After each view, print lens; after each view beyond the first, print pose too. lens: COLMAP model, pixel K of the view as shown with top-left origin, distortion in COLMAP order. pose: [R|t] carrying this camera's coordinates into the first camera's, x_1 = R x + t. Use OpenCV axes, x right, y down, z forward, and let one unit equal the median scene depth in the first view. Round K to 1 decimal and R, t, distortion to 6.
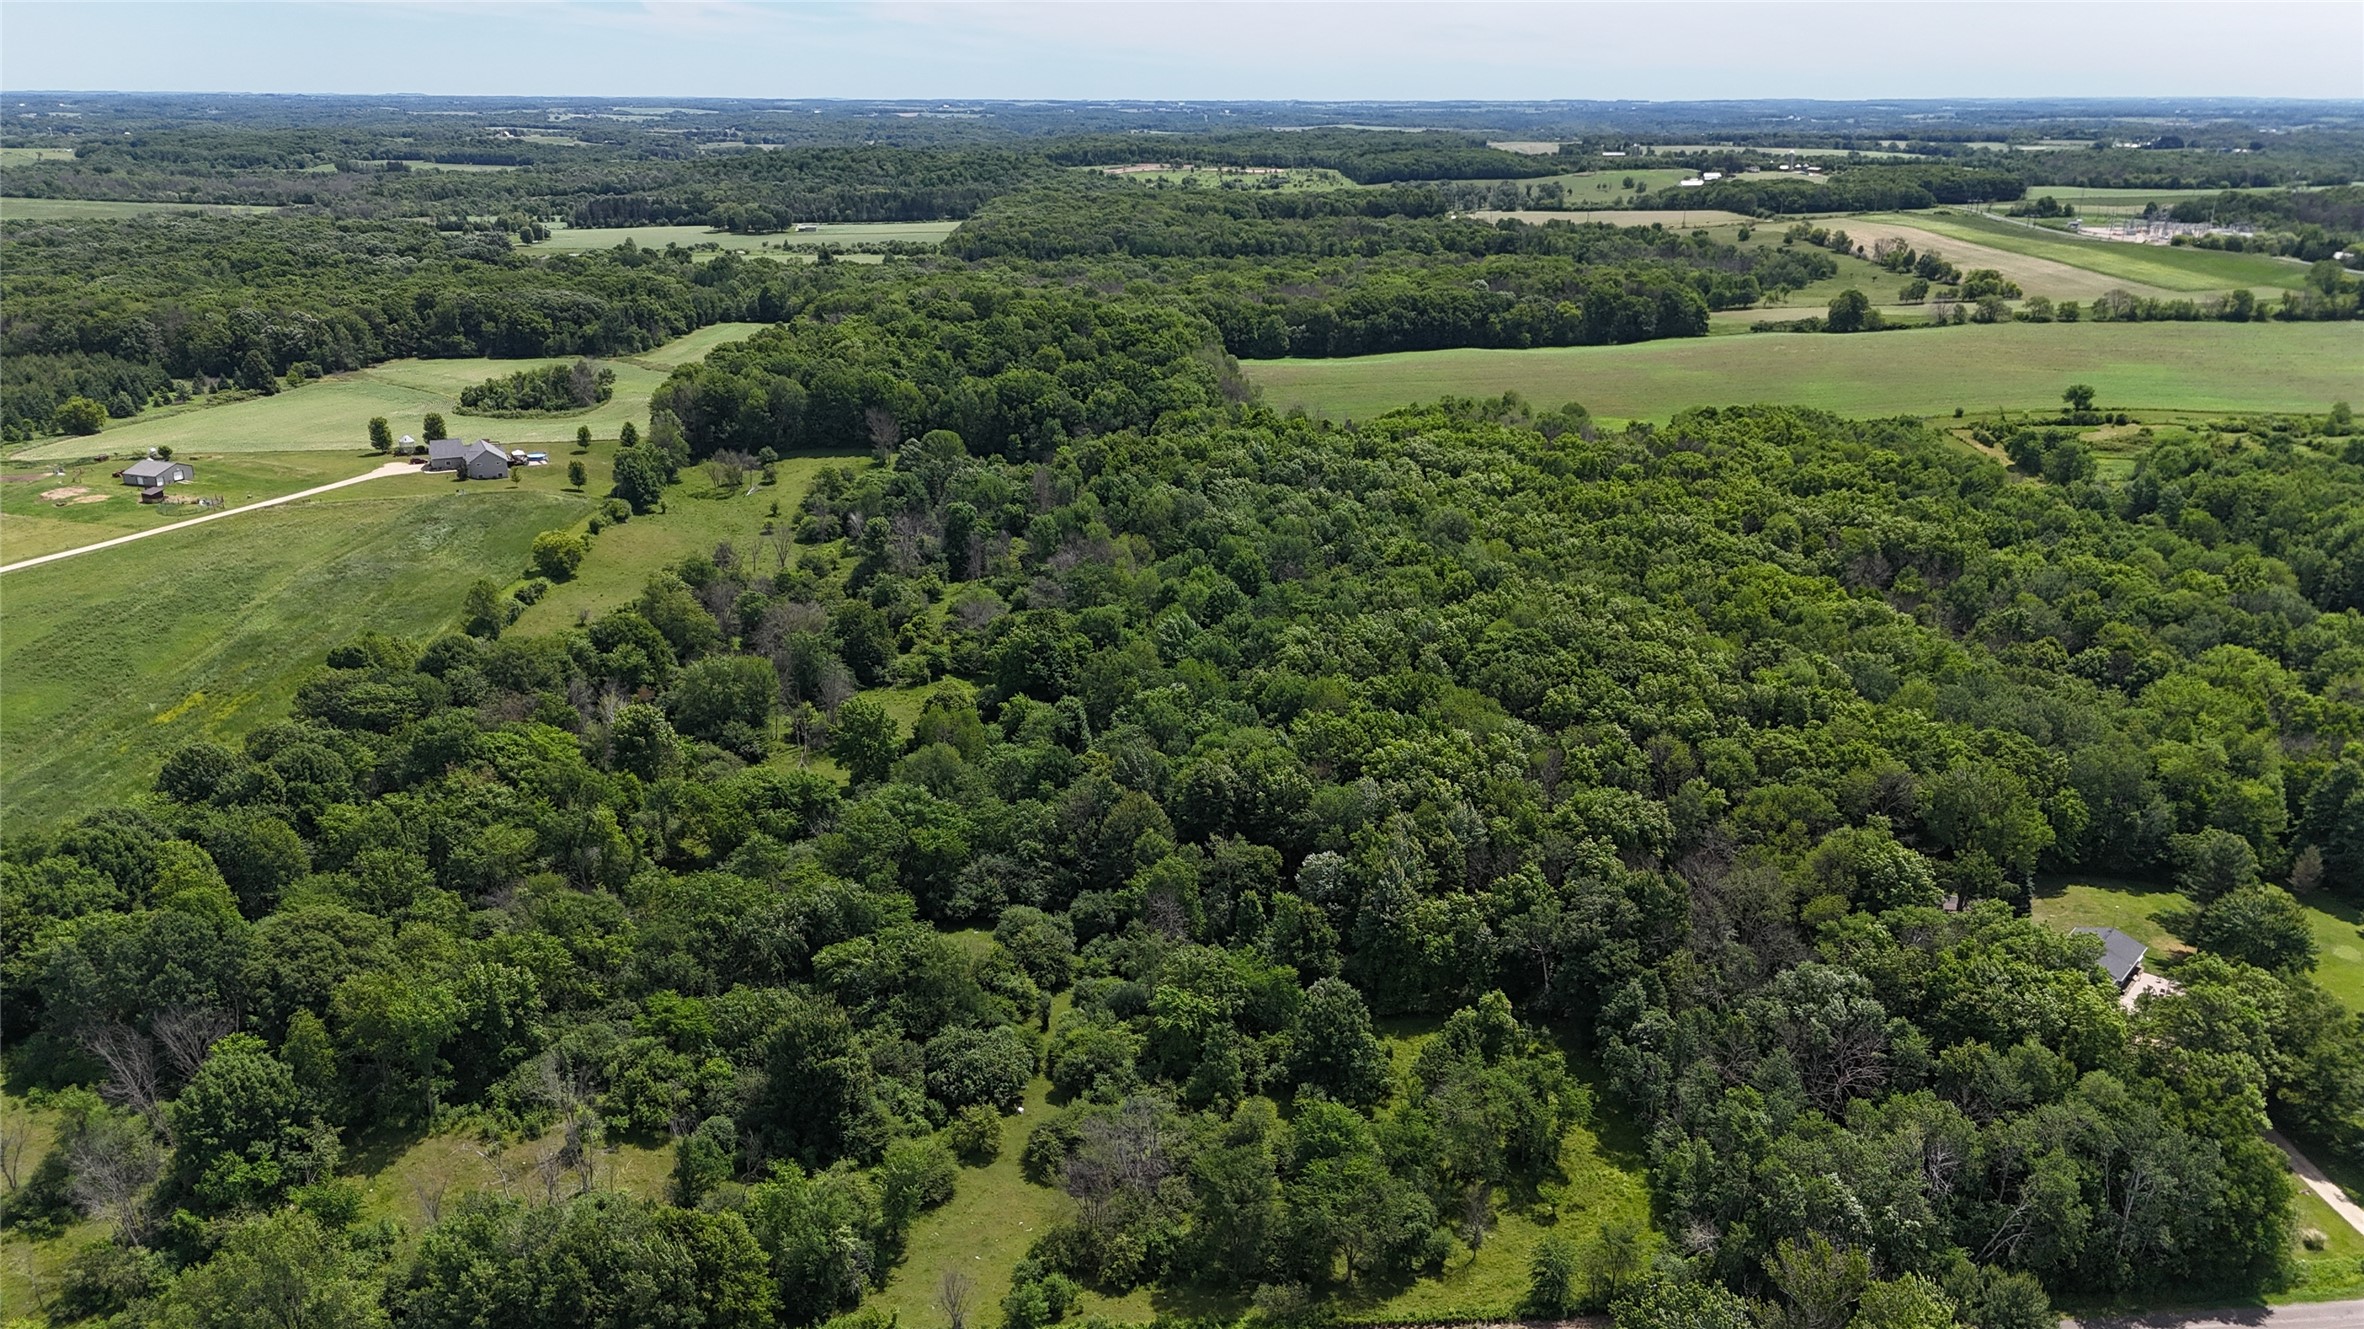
lens RADIAL K [[1745.7, 0, 1186.3], [0, 1745.7, 631.0], [0, 0, 1]] dist [0.074020, -0.074512]
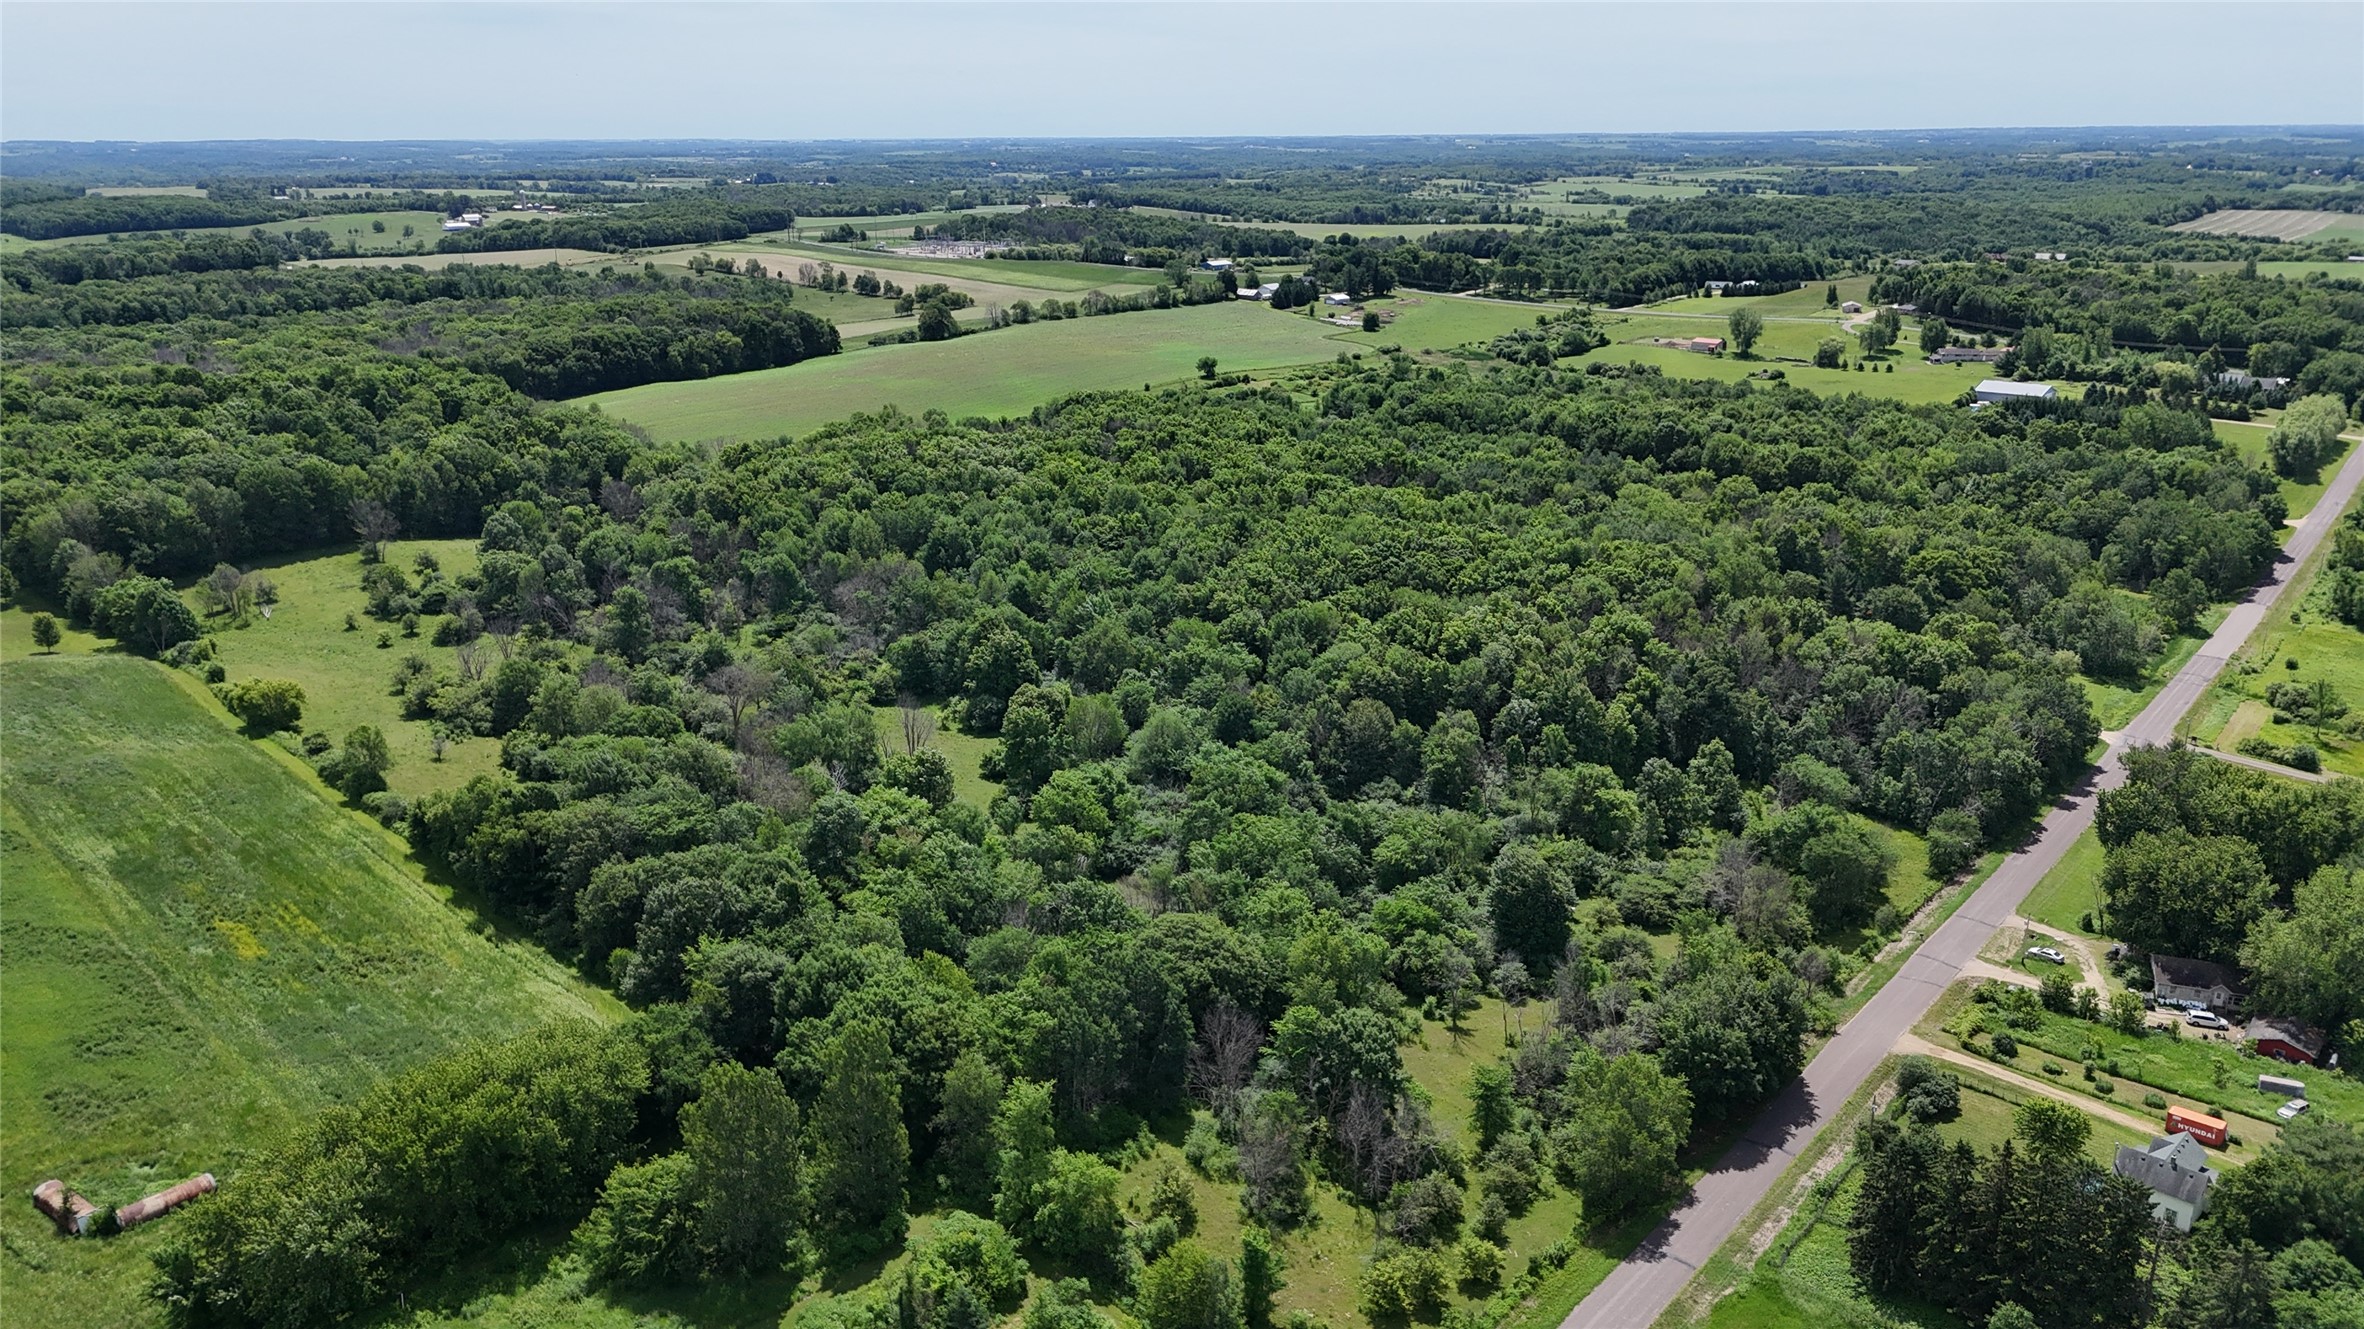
lens RADIAL K [[1732.5, 0, 1184.6], [0, 1732.5, 659.4], [0, 0, 1]] dist [0.069852, -0.071025]
pose [[0.712467, -0.210840, 0.669281, -0.474113], [0.213713, 0.973678, 0.079229, -0.029708], [-0.668369, 0.086586, 0.738773, 0.092282]]
